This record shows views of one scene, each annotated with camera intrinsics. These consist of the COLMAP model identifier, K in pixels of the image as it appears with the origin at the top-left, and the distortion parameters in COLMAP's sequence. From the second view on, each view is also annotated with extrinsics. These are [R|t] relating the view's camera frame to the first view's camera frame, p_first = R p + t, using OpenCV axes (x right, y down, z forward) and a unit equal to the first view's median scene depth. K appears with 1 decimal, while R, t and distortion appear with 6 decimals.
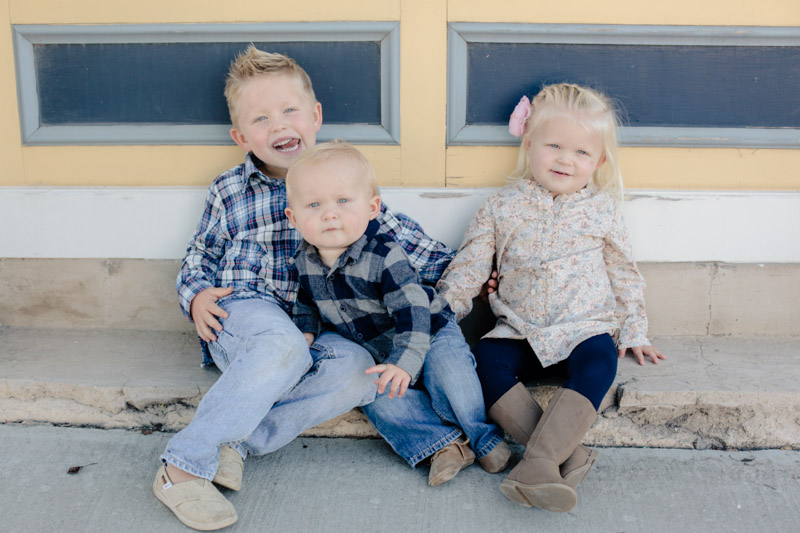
lens RADIAL K [[1291.0, 0, 400.0], [0, 1291.0, 266.5], [0, 0, 1]] dist [-0.246250, 0.945342]
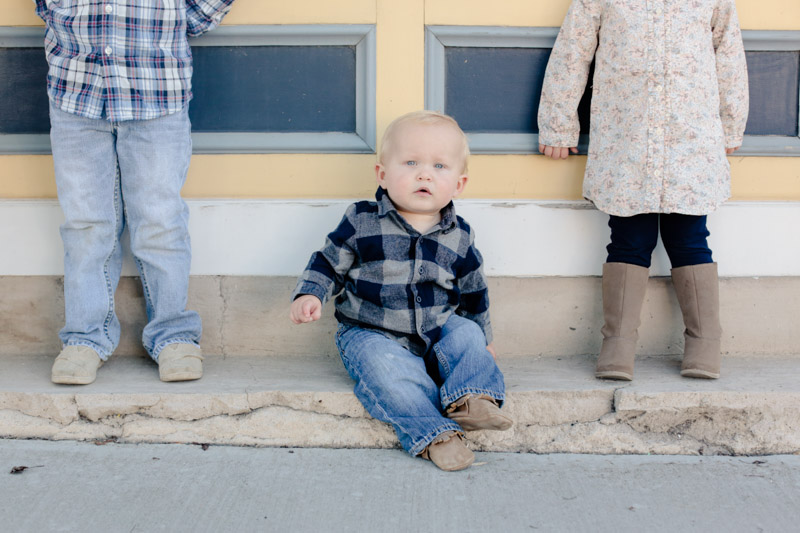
lens RADIAL K [[1291.0, 0, 400.0], [0, 1291.0, 266.5], [0, 0, 1]] dist [-0.246250, 0.945342]
pose [[0.998875, -0.000976, 0.047415, -0.029031], [0.010352, 0.980163, -0.197921, 0.187814], [-0.046282, 0.198189, 0.979071, 0.082232]]
